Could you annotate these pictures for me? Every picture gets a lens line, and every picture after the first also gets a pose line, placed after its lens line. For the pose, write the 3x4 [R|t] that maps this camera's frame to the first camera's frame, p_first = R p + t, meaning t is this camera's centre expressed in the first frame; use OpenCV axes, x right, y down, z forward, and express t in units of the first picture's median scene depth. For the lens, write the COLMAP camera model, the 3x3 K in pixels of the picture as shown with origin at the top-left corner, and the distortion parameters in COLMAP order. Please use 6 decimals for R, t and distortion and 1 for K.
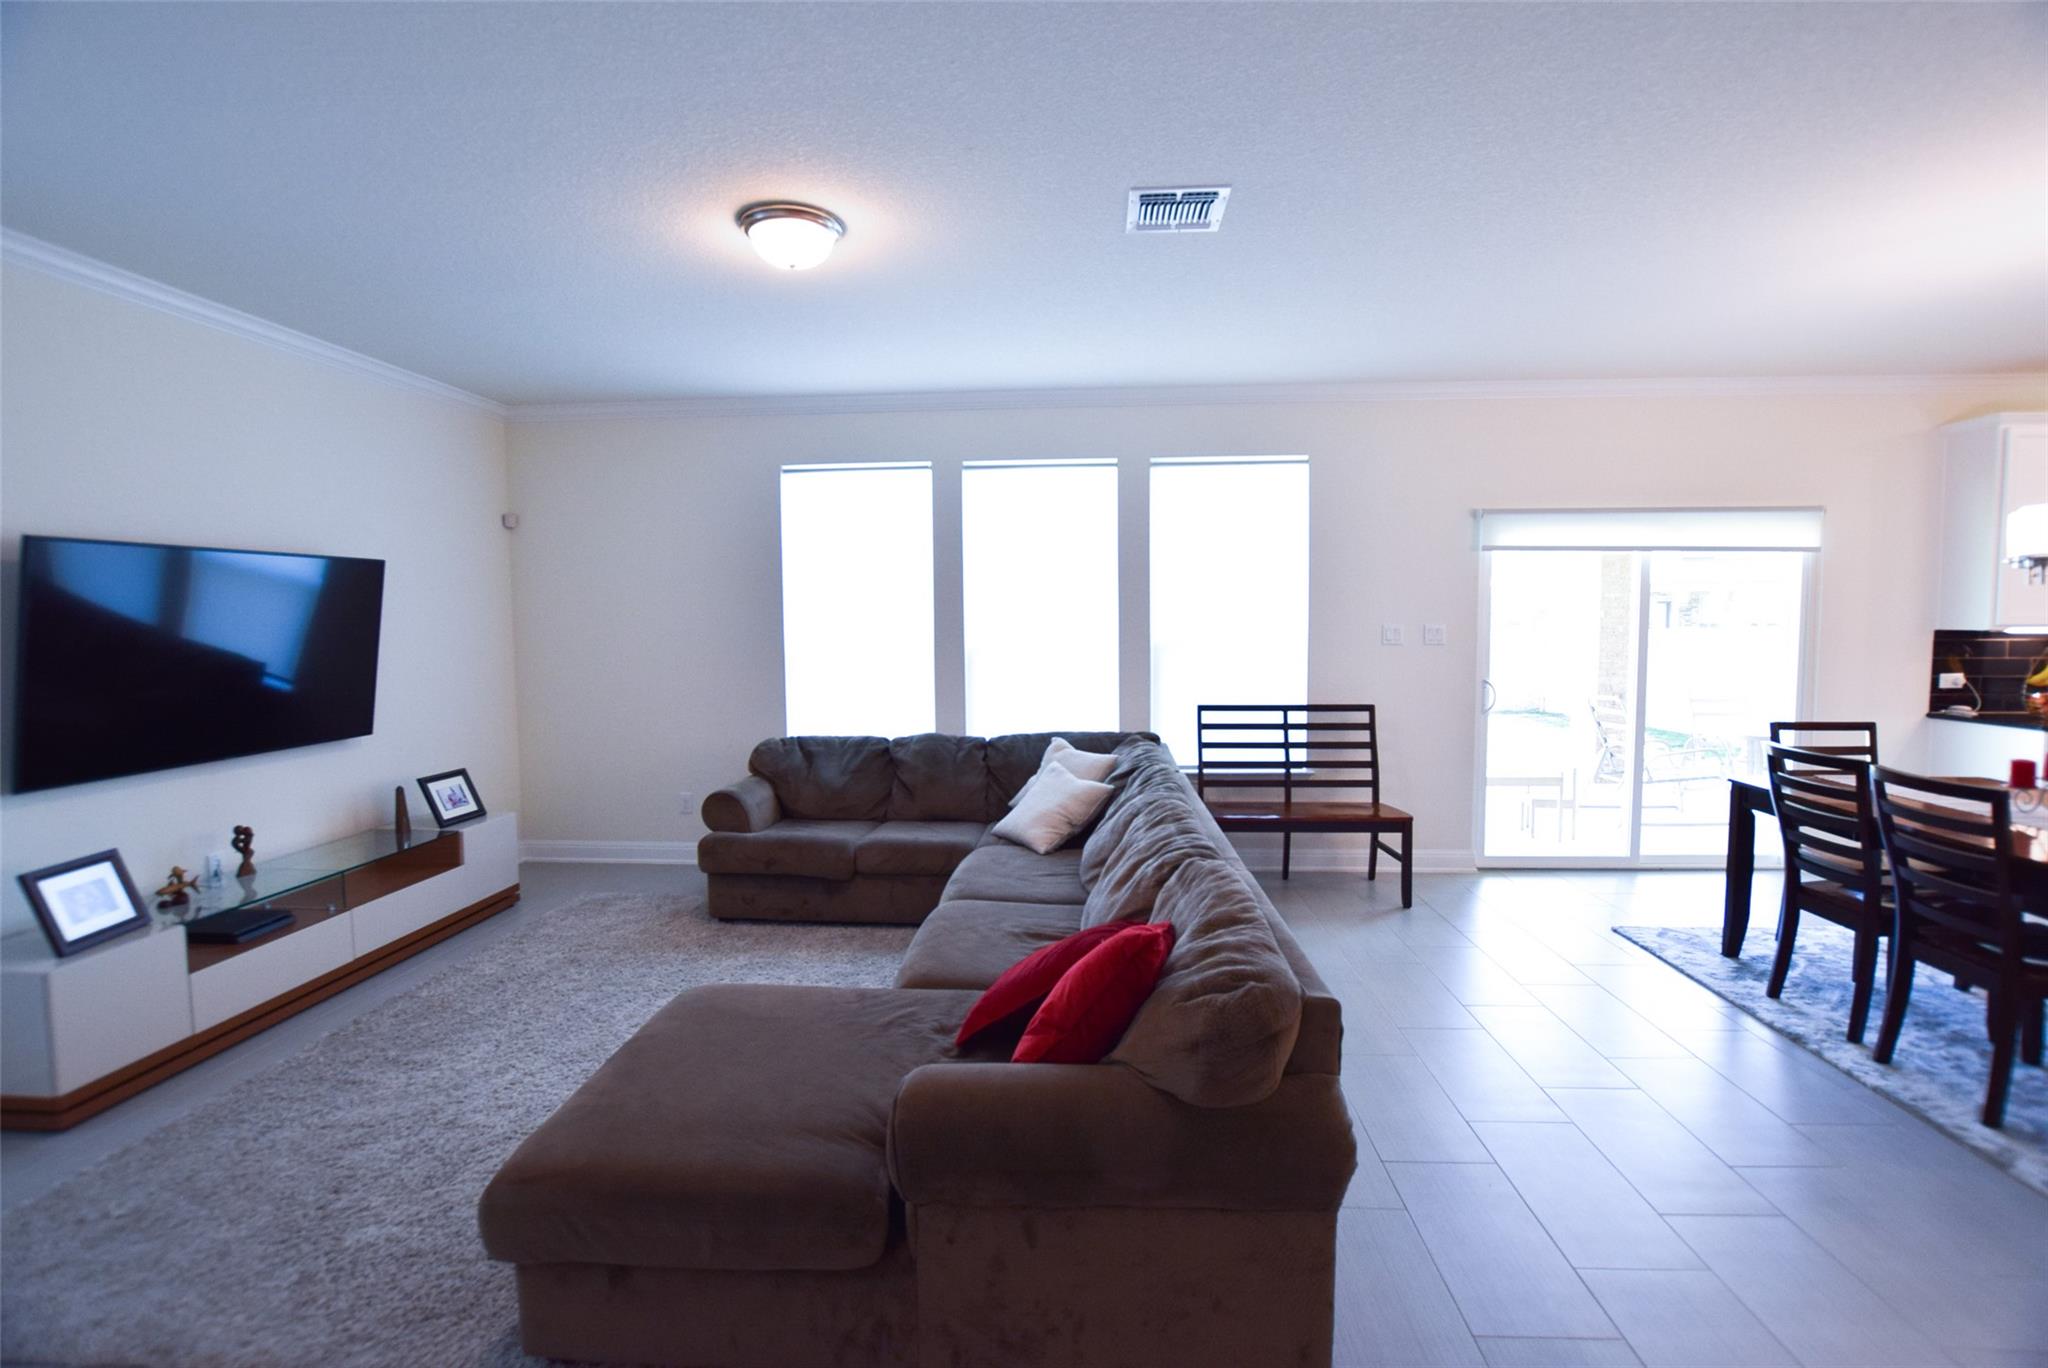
lens RADIAL K [[907.4, 0, 1026.0], [0, 907.4, 684.5], [0, 0, 1]] dist [-0.028330, 0.001230]
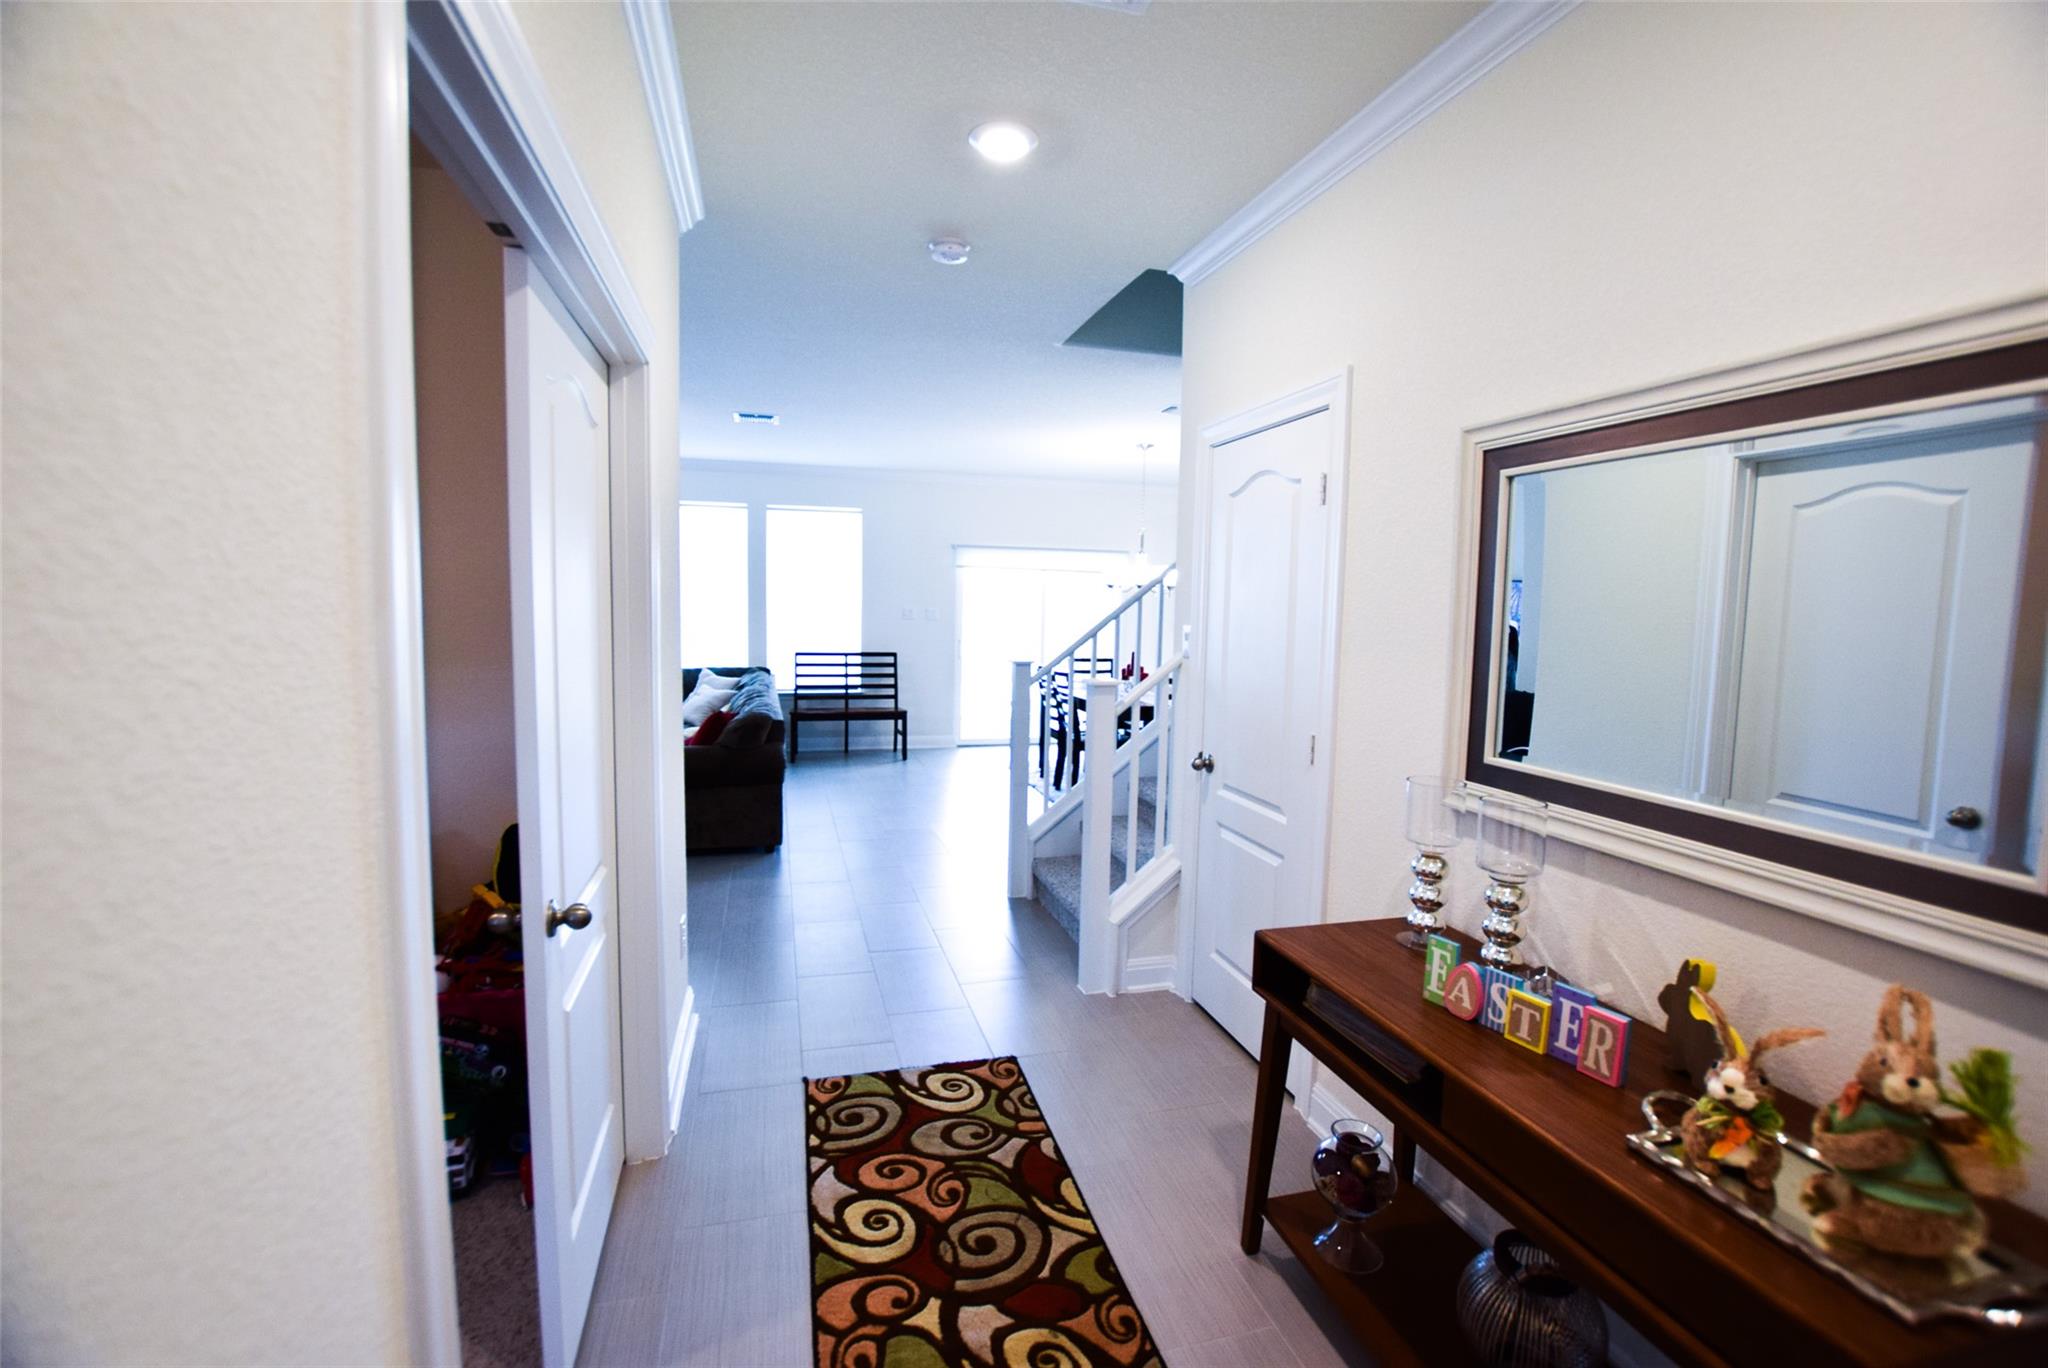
lens RADIAL K [[907.4, 0, 1021.8], [0, 907.4, 682.0], [0, 0, 1]] dist [-0.028330, 0.001230]
pose [[0.942613, -0.005328, 0.333846, 0.022450], [-0.005116, 0.999525, 0.030395, 0.024837], [-0.333849, -0.030359, 0.942138, -0.757786]]
